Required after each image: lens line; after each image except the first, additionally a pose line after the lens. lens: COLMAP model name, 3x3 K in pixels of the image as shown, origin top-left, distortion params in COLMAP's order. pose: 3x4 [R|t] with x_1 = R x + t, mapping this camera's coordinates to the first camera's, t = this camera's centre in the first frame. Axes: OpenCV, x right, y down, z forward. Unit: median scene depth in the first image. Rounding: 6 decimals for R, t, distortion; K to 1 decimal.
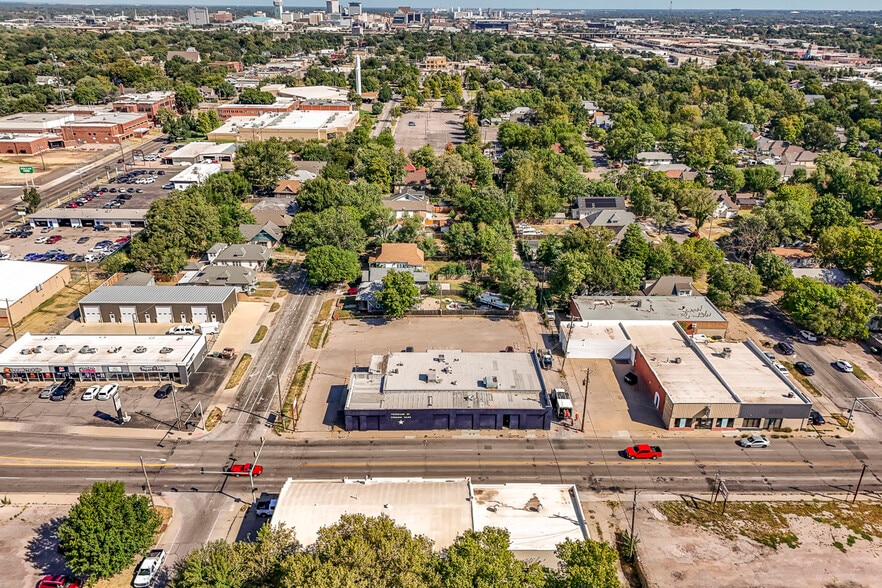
lens RADIAL K [[649.5, 0, 441.9], [0, 649.5, 295.9], [0, 0, 1]] dist [0.086603, -0.101560]
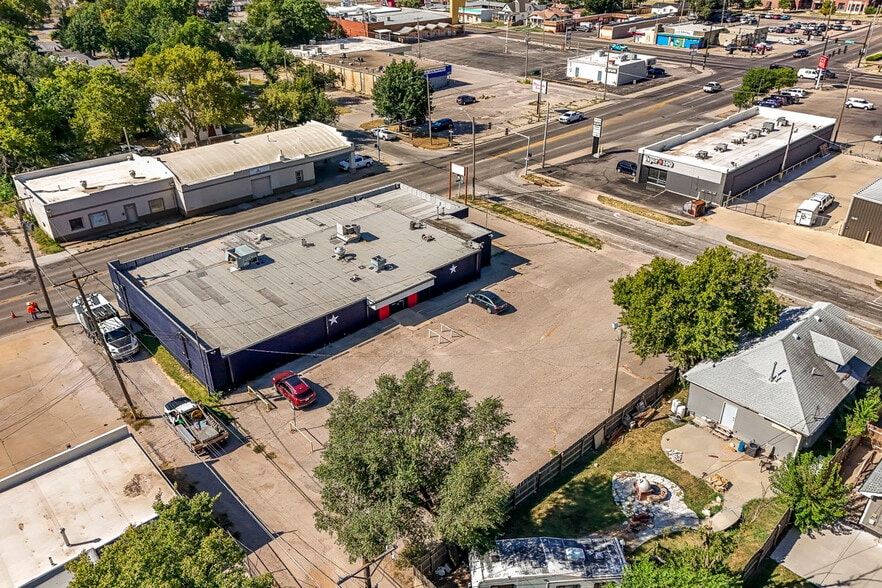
lens RADIAL K [[658.9, 0, 442.5], [0, 658.9, 297.5], [0, 0, 1]] dist [0.084020, -0.101661]
pose [[-0.740148, 0.321820, -0.590434, 0.241243], [-0.273059, 0.658554, 0.701246, -0.225936], [0.614508, 0.680249, -0.399551, 1.139528]]
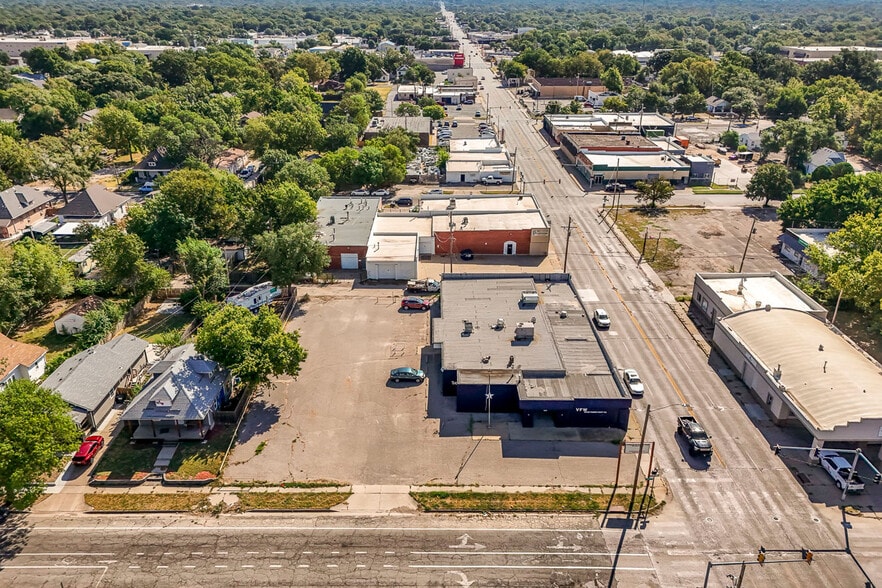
lens RADIAL K [[658.9, 0, 442.5], [0, 658.9, 297.5], [0, 0, 1]] dist [0.084020, -0.101661]
pose [[0.002550, -0.420308, 0.907378, -0.565899], [0.400309, 0.831934, 0.384237, -0.191188], [-0.916377, 0.362252, 0.170375, 0.819692]]
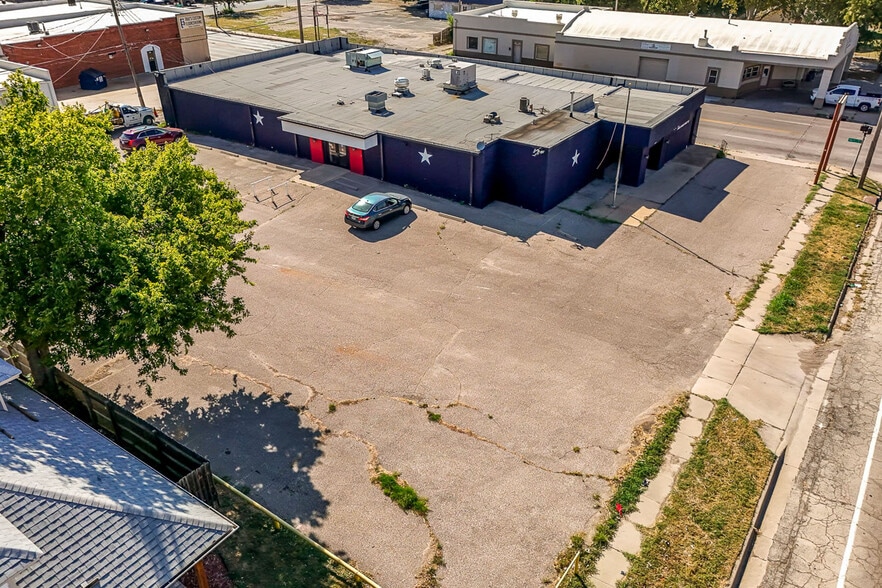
lens RADIAL K [[658.9, 0, 442.5], [0, 658.9, 297.5], [0, 0, 1]] dist [0.084020, -0.101661]
pose [[-0.815781, -0.296571, 0.496534, -0.213229], [0.228113, 0.623934, 0.747443, -0.084744], [-0.531475, 0.723016, -0.441342, 1.107961]]
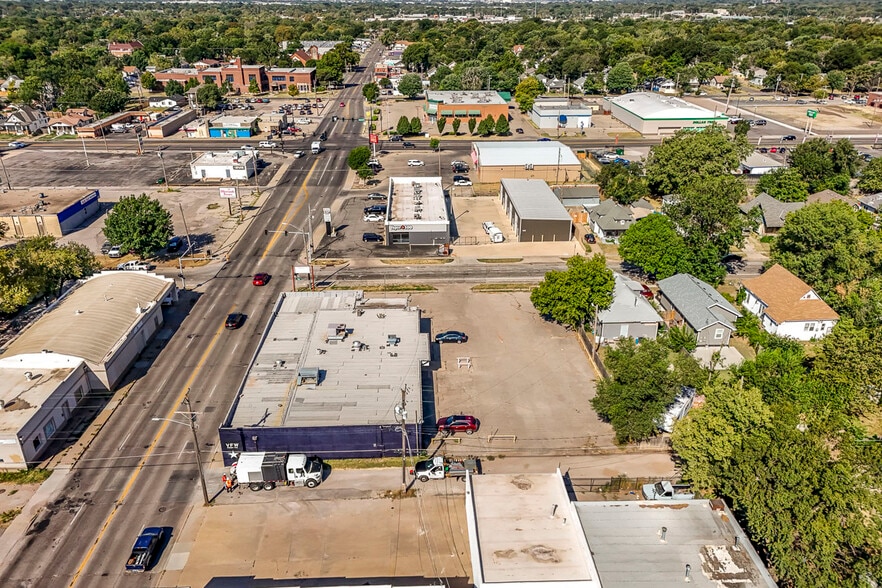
lens RADIAL K [[649.5, 0, 441.9], [0, 649.5, 295.9], [0, 0, 1]] dist [0.086603, -0.101560]
pose [[0.032238, 0.405048, -0.913727, 0.542216], [-0.403485, 0.841672, 0.358871, -0.185438], [0.914418, 0.357106, 0.190564, 0.827268]]
